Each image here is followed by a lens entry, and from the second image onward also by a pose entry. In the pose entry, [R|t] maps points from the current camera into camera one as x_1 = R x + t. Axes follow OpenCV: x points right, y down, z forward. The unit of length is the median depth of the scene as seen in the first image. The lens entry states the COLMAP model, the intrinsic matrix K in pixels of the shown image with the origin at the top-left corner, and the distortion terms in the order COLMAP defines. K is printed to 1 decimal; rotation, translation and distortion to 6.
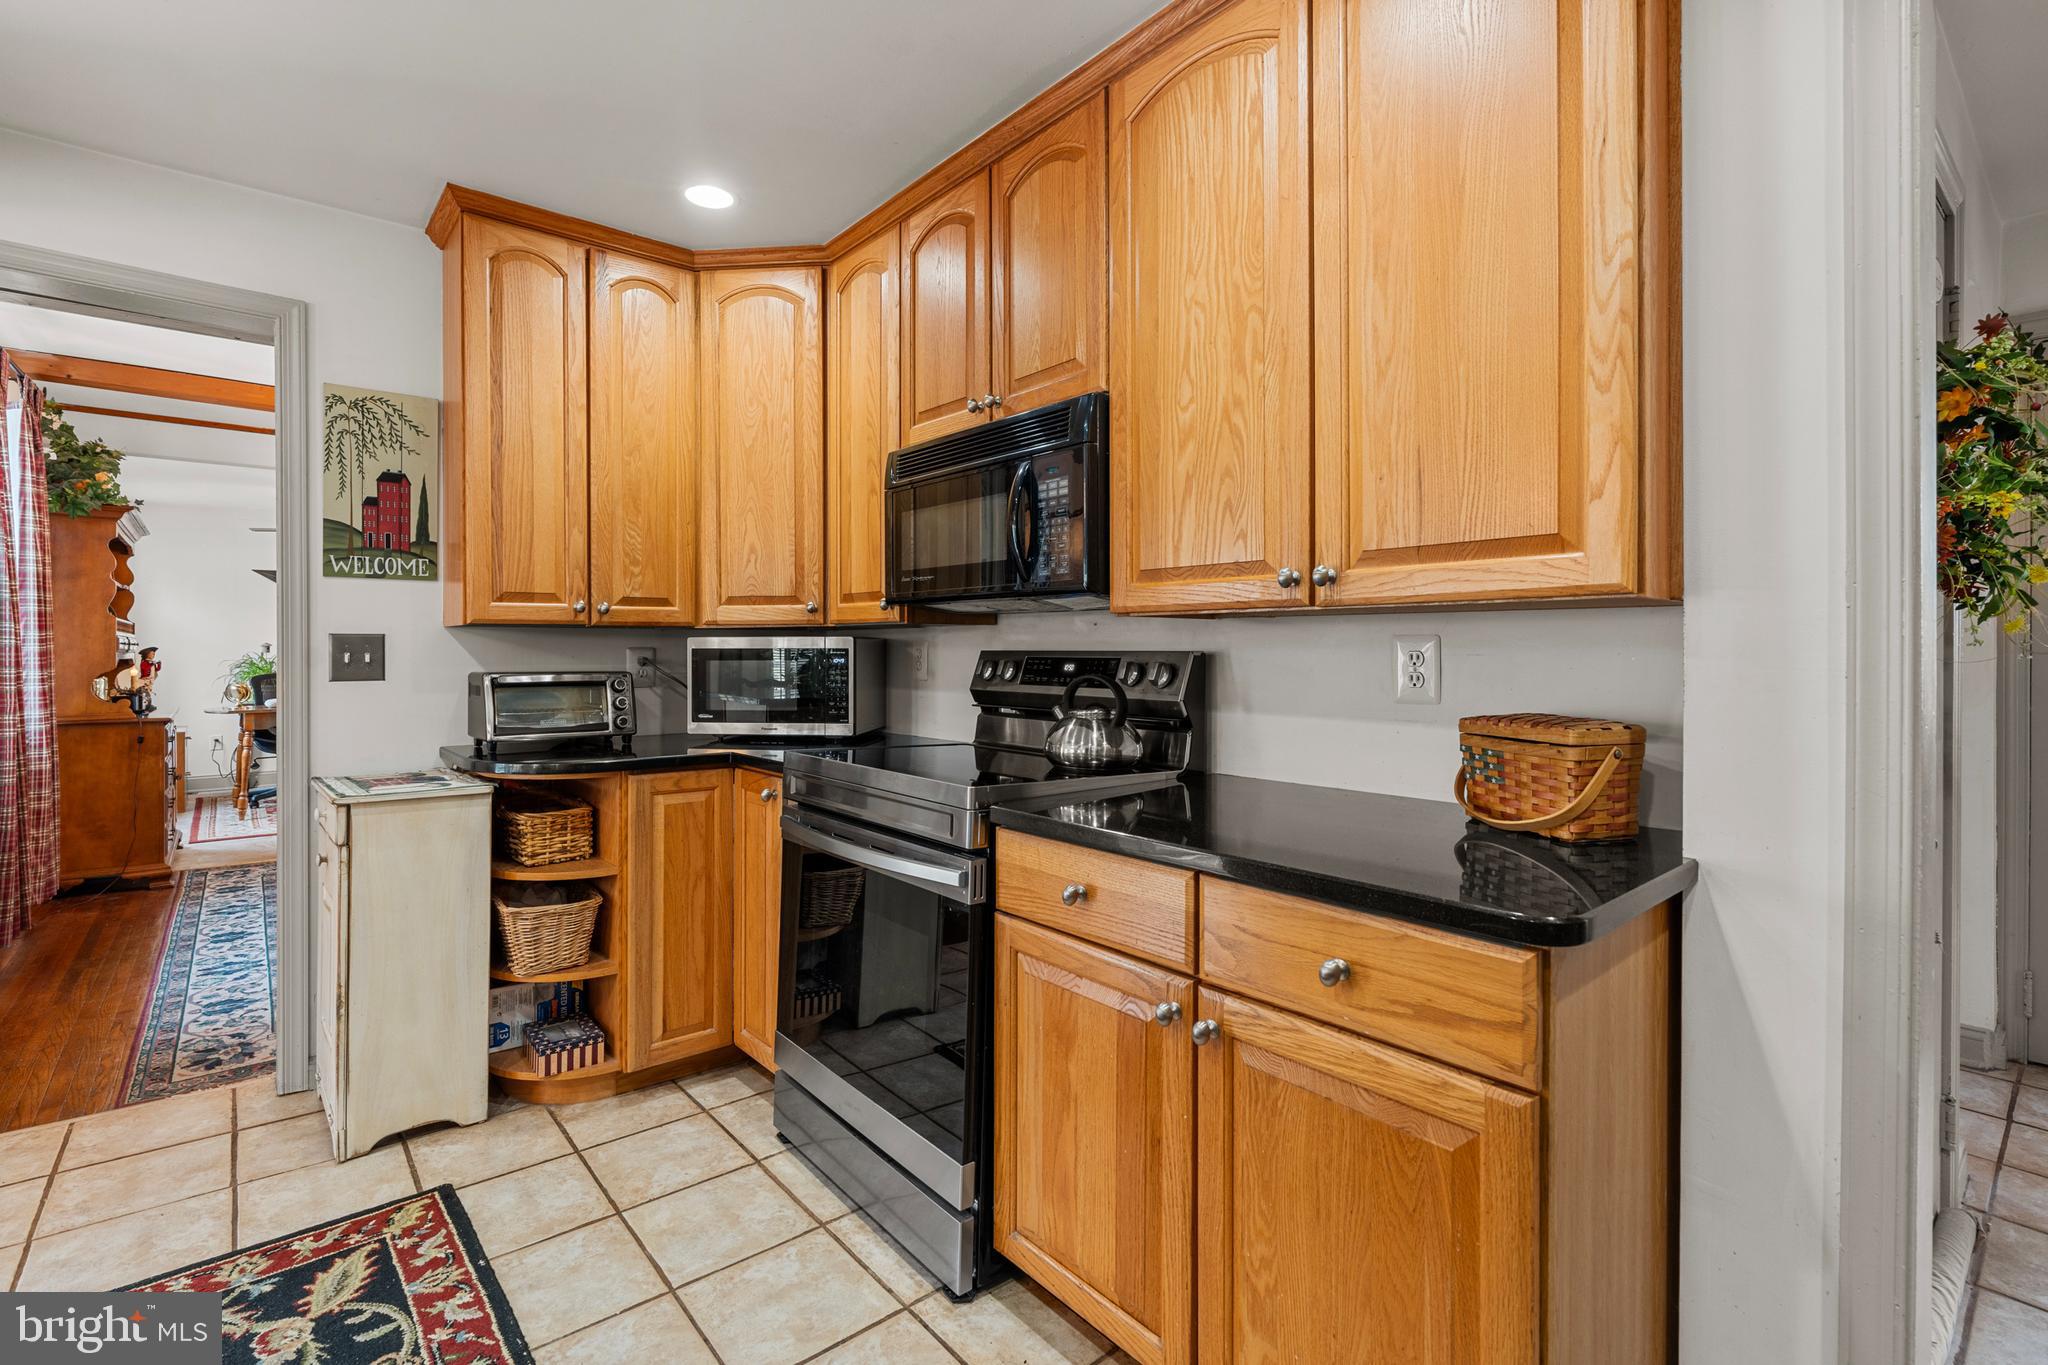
lens RADIAL K [[935.9, 0, 1061.4], [0, 935.9, 659.3], [0, 0, 1]] dist [-0.008931, 0.001100]
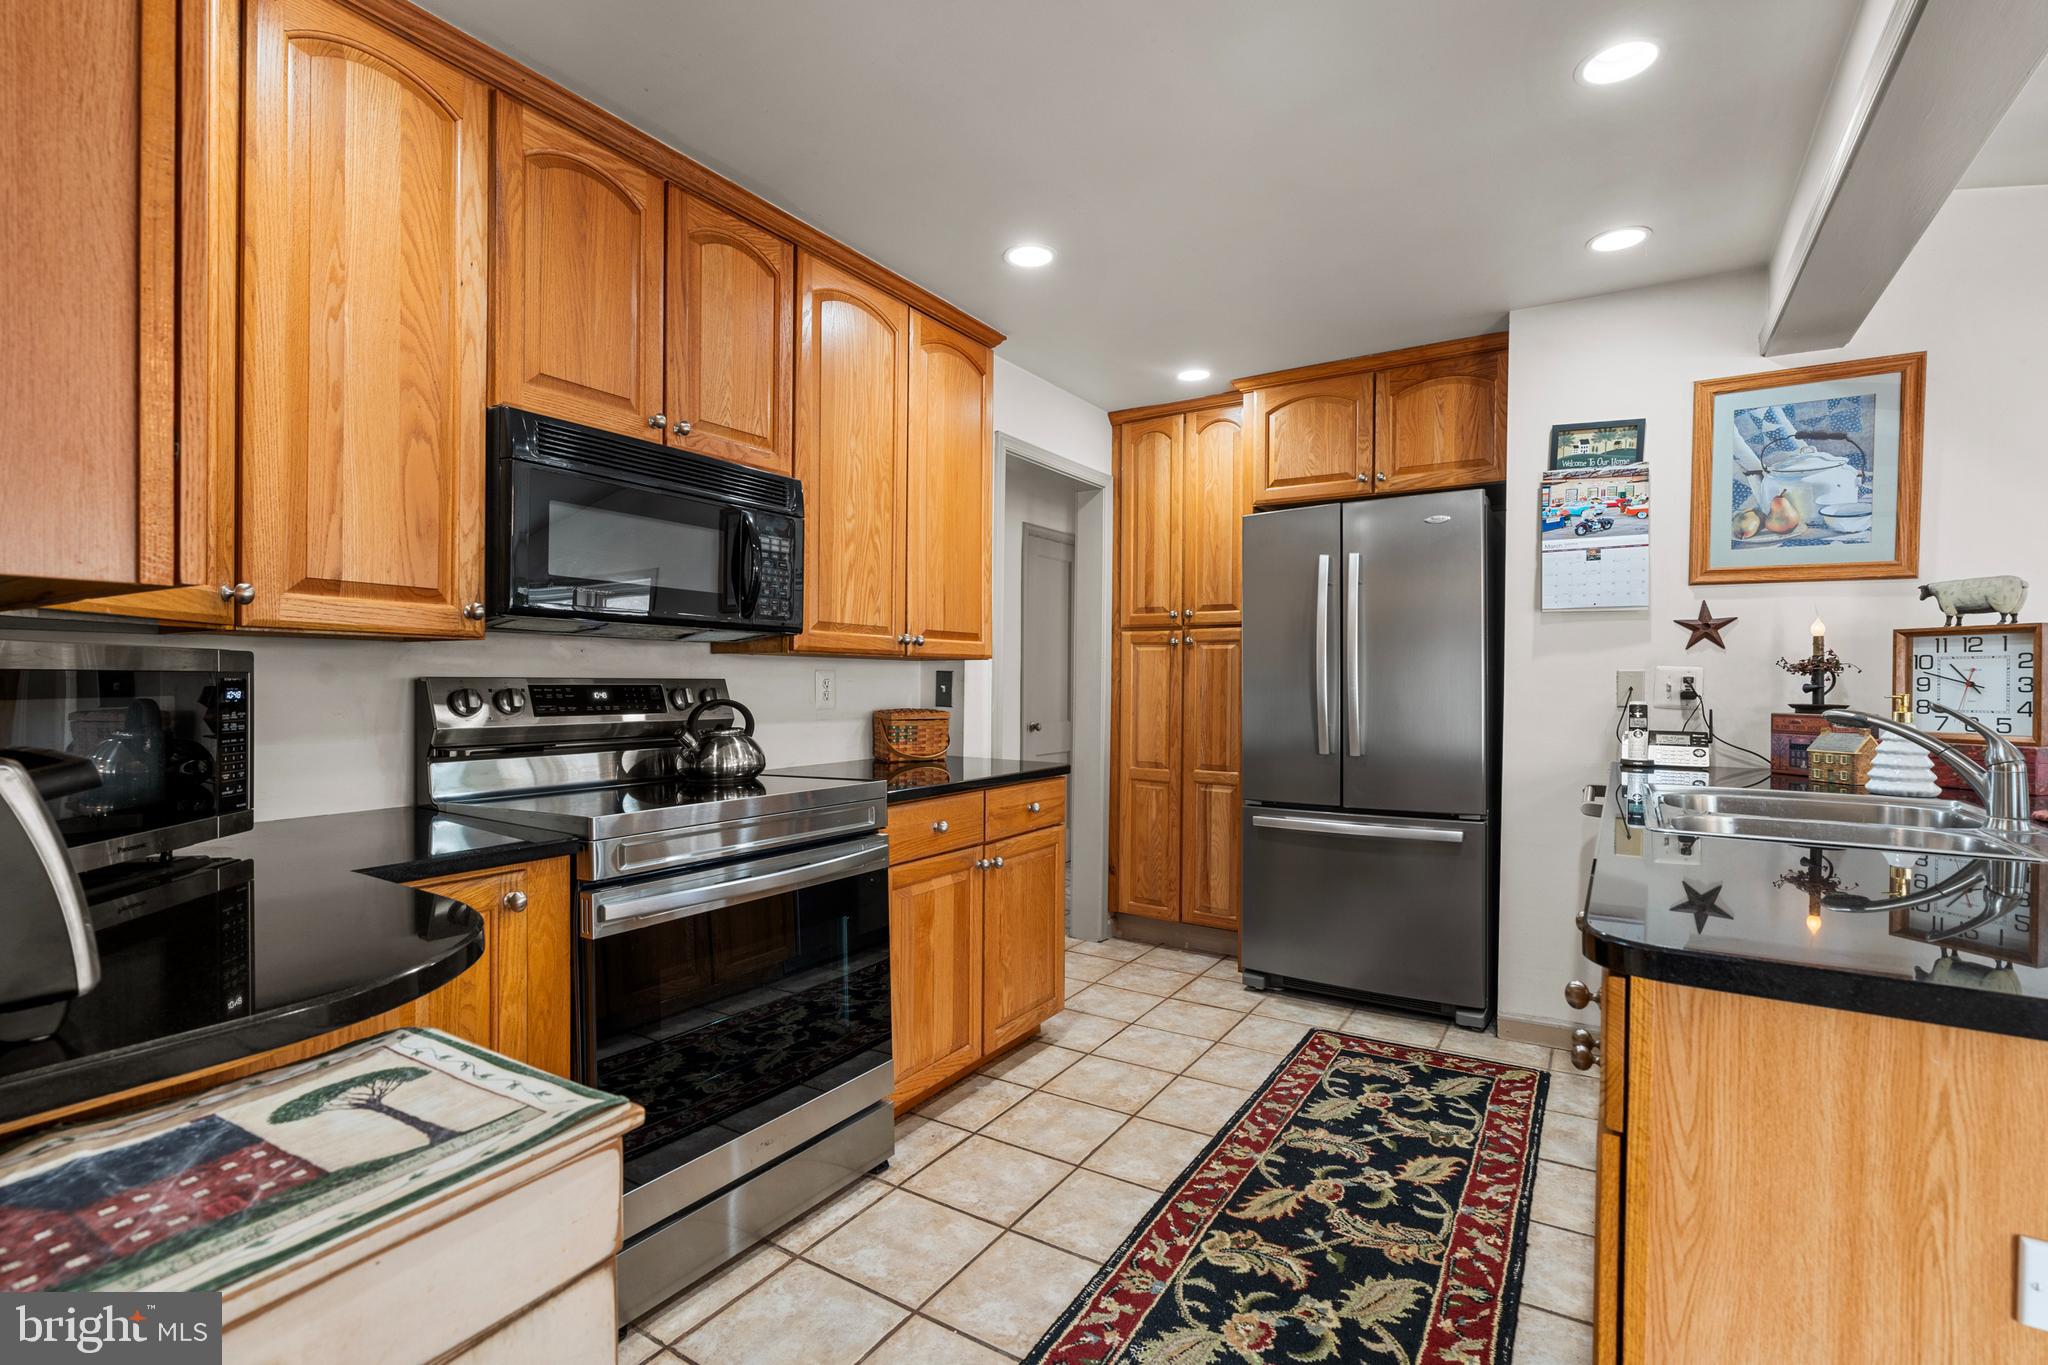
lens RADIAL K [[935.9, 0, 1022.9], [0, 935.9, 685.9], [0, 0, 1]] dist [-0.008931, 0.001100]
pose [[-0.284109, -0.009035, 0.958749, -1.373685], [0.002261, 0.999947, 0.010093, -0.012559], [-0.958789, 0.005036, -0.284074, 1.131573]]
